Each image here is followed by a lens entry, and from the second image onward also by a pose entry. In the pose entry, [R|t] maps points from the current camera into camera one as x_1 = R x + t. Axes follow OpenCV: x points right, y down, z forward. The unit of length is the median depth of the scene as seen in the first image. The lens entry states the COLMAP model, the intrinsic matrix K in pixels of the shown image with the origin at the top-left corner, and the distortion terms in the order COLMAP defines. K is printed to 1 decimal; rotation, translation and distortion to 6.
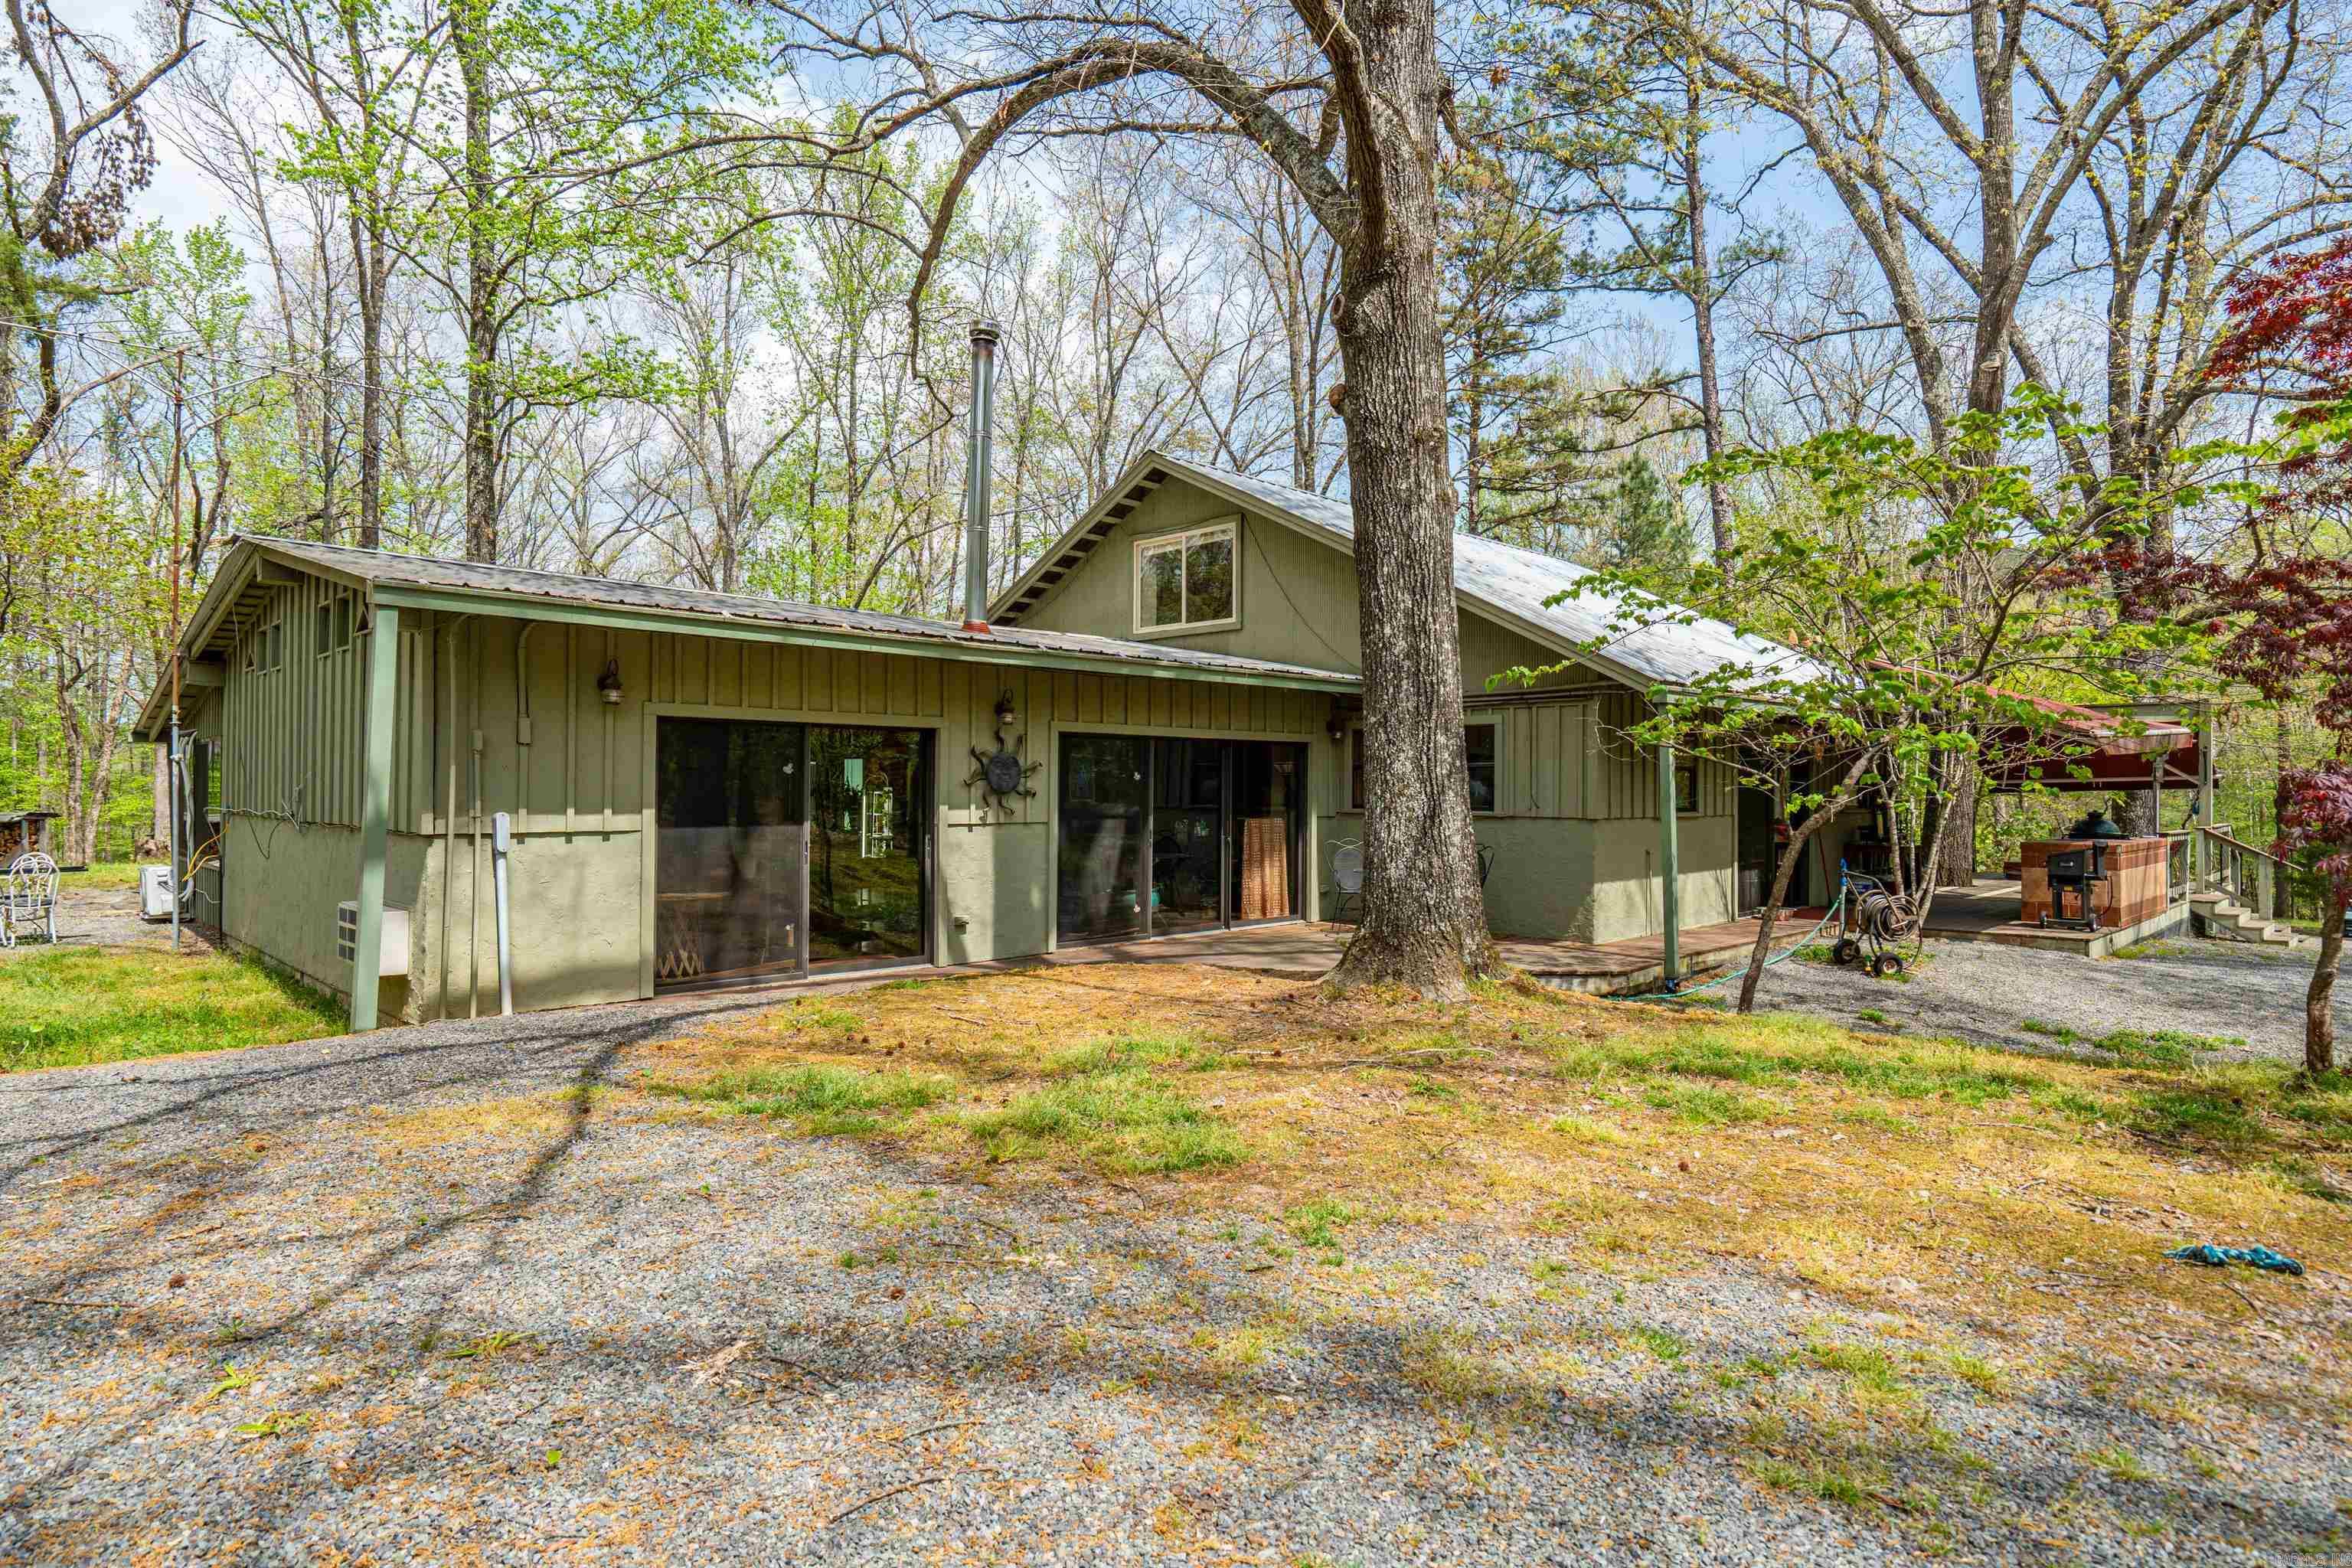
lens RADIAL K [[1281.7, 0, 1173.6], [0, 1281.7, 782.3], [0, 0, 1]] dist [0.006086, 0.001950]
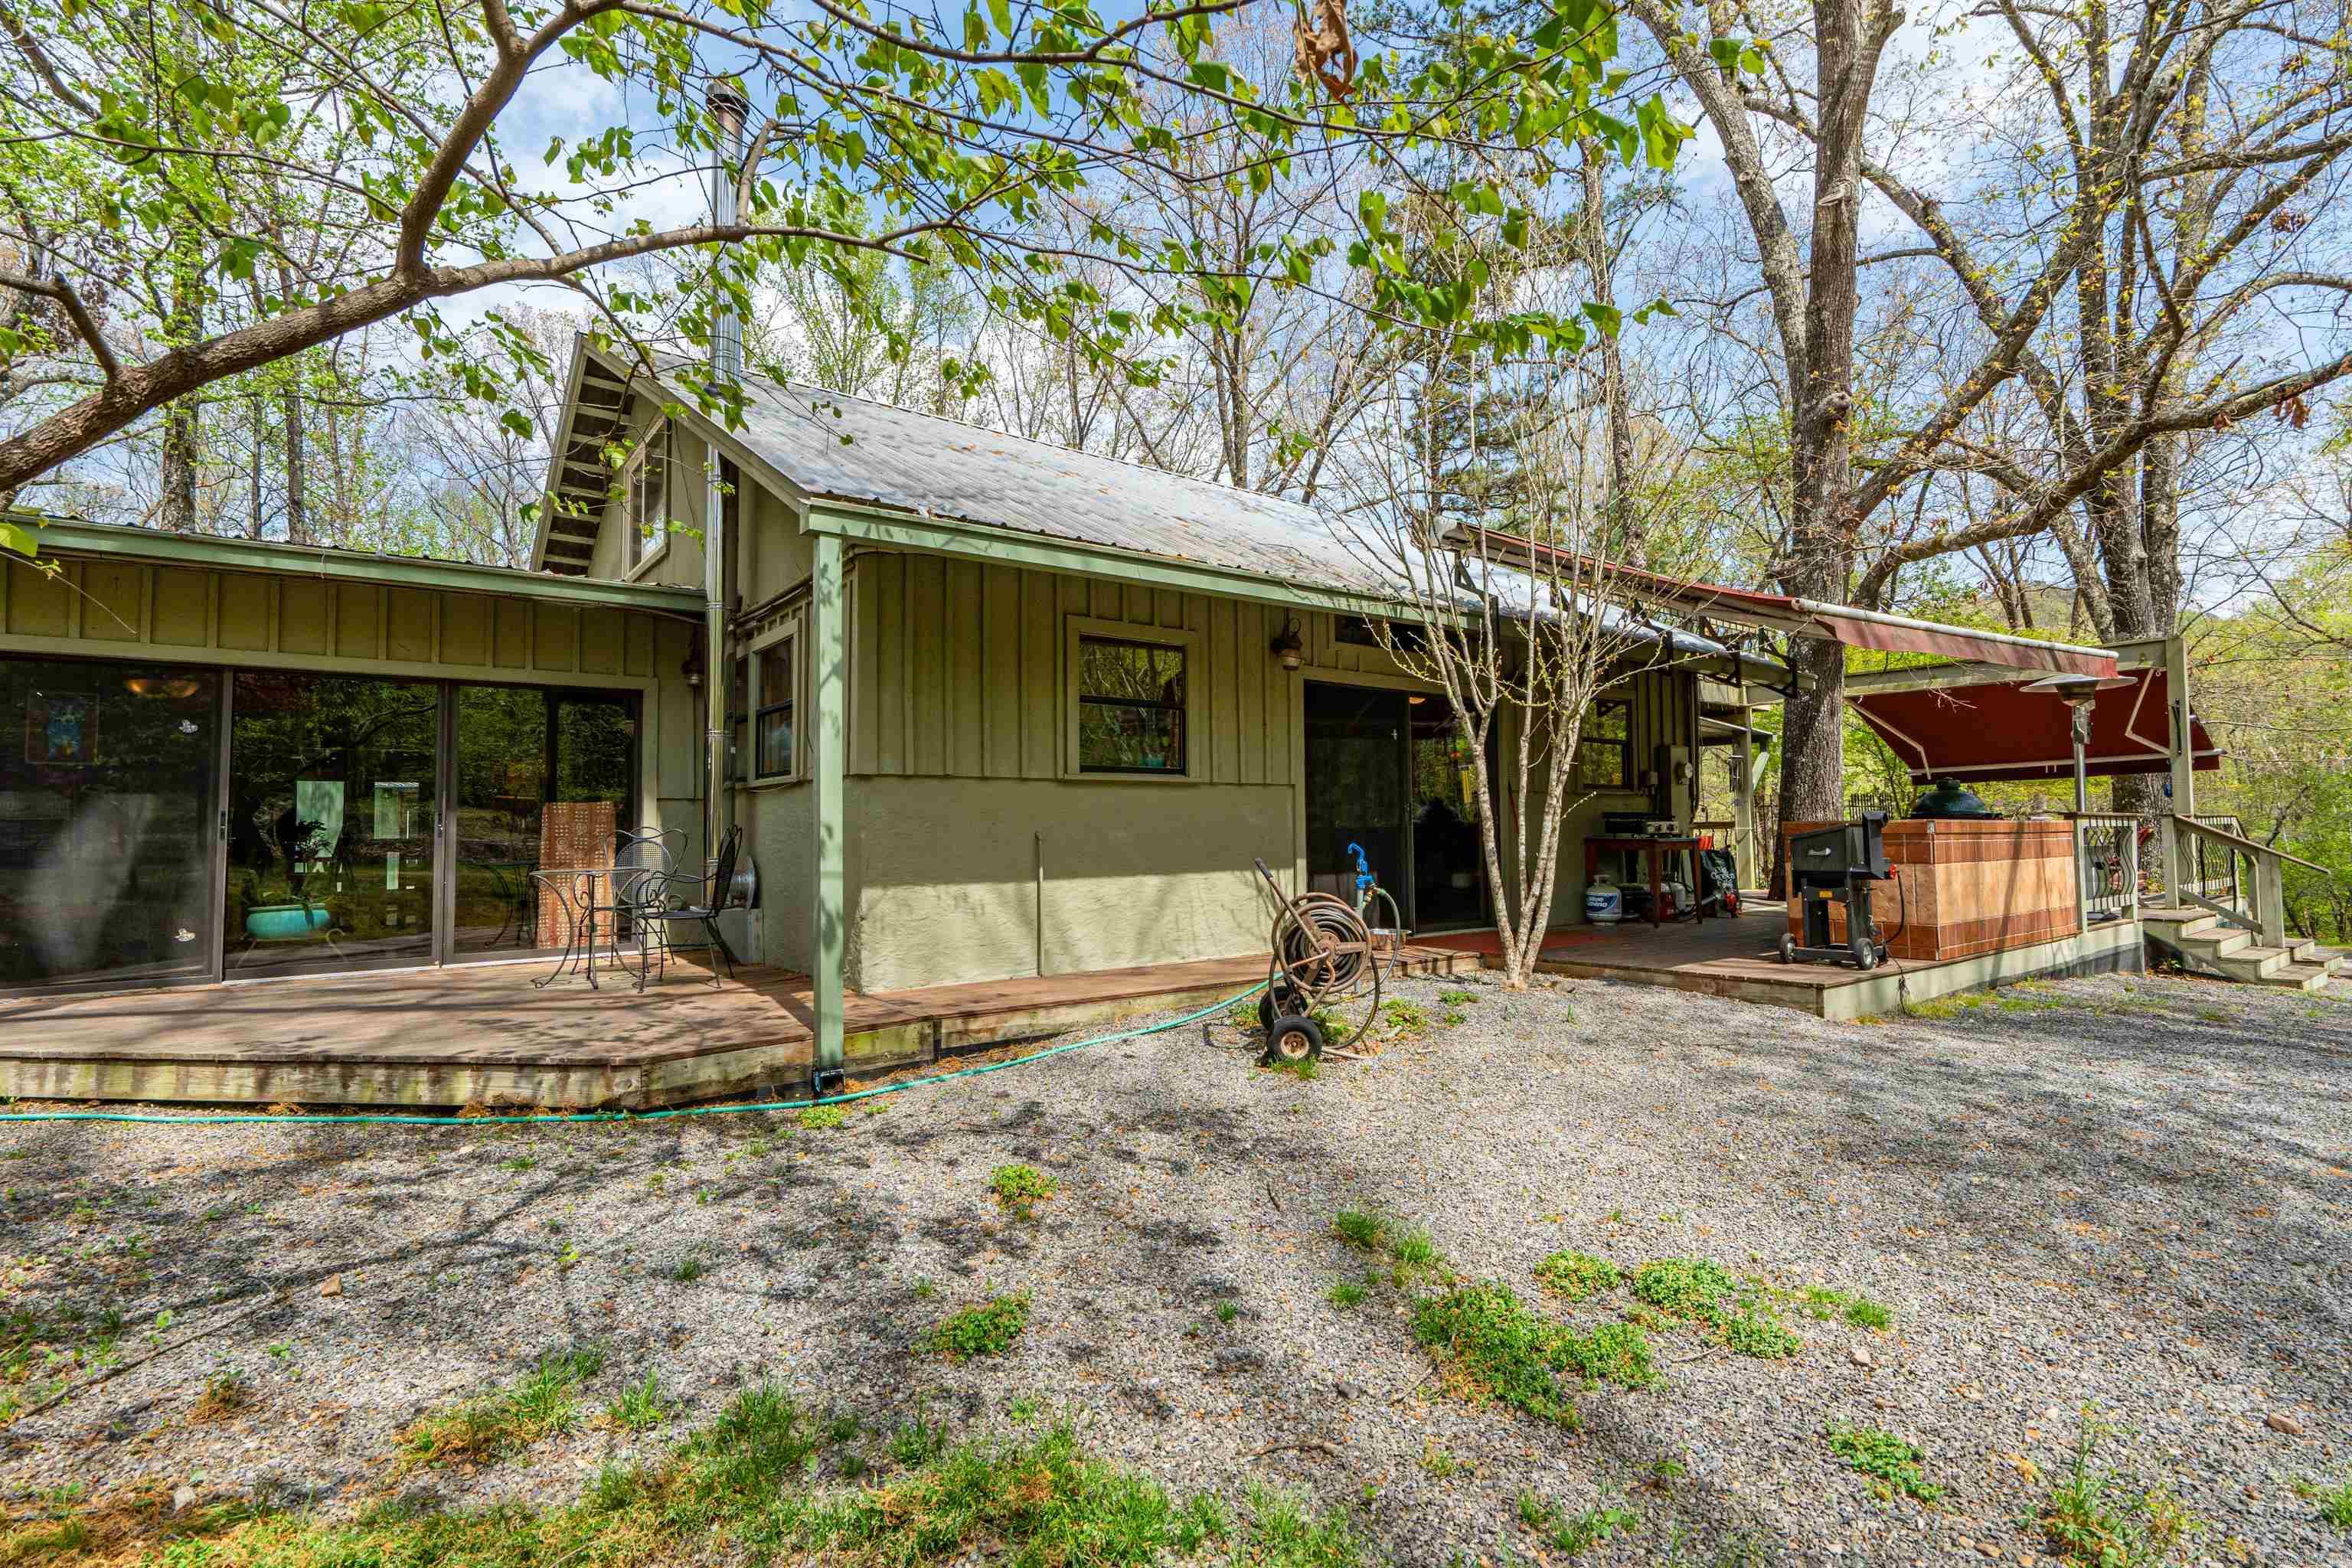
lens RADIAL K [[1108.9, 0, 1178.4], [0, 1108.9, 785.4], [0, 0, 1]] dist [-0.005789, 0.001217]
pose [[0.991584, -0.022856, -0.127430, 0.406002], [0.017103, 0.998792, -0.046055, 0.044801], [0.128329, 0.043488, 0.990778, 0.406194]]
